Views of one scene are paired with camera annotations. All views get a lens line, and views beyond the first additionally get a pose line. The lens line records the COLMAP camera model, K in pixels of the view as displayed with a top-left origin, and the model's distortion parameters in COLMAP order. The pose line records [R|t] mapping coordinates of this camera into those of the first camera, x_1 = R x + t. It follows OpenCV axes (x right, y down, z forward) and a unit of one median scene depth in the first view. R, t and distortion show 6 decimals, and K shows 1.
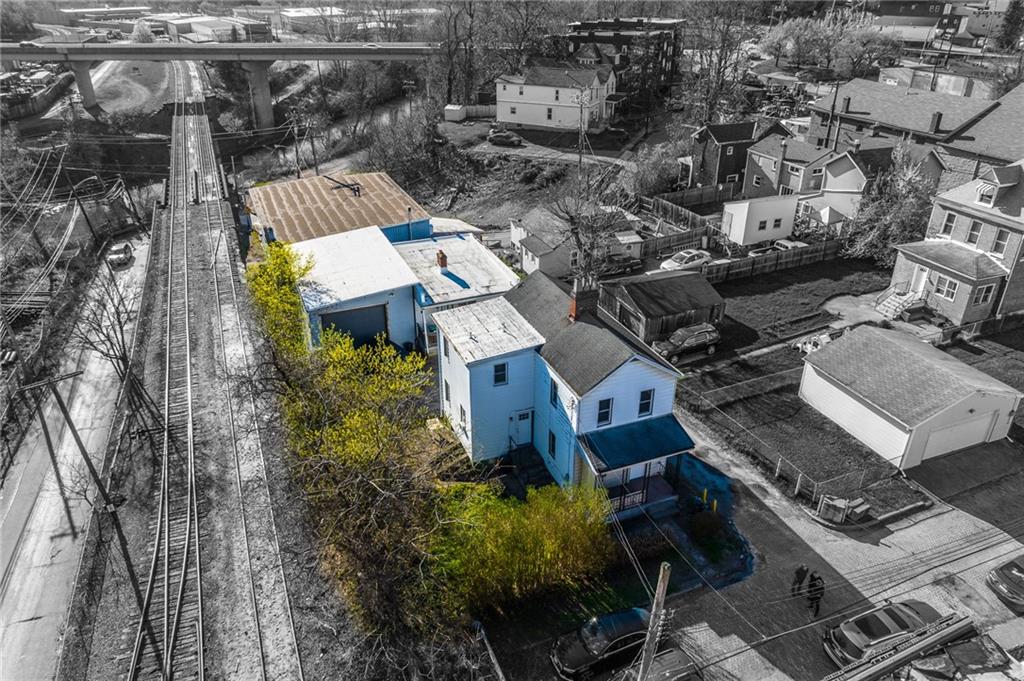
lens RADIAL K [[712.7, 0, 511.5], [0, 712.7, 339.9], [0, 0, 1]] dist [-0.007822, -0.002919]
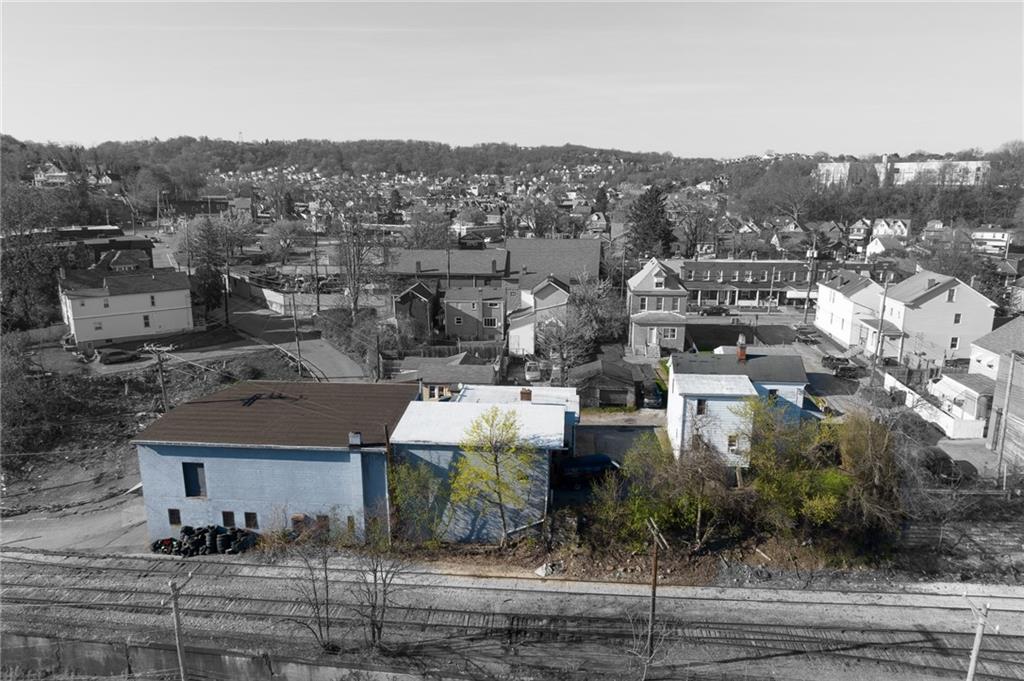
lens RADIAL K [[712.7, 0, 511.8], [0, 712.7, 341.7], [0, 0, 1]] dist [-0.007822, -0.002919]
pose [[0.477251, -0.200323, 0.855630, -1.089553], [0.411048, 0.911476, -0.015875, -0.181997], [-0.776705, 0.359281, 0.517345, 0.360825]]
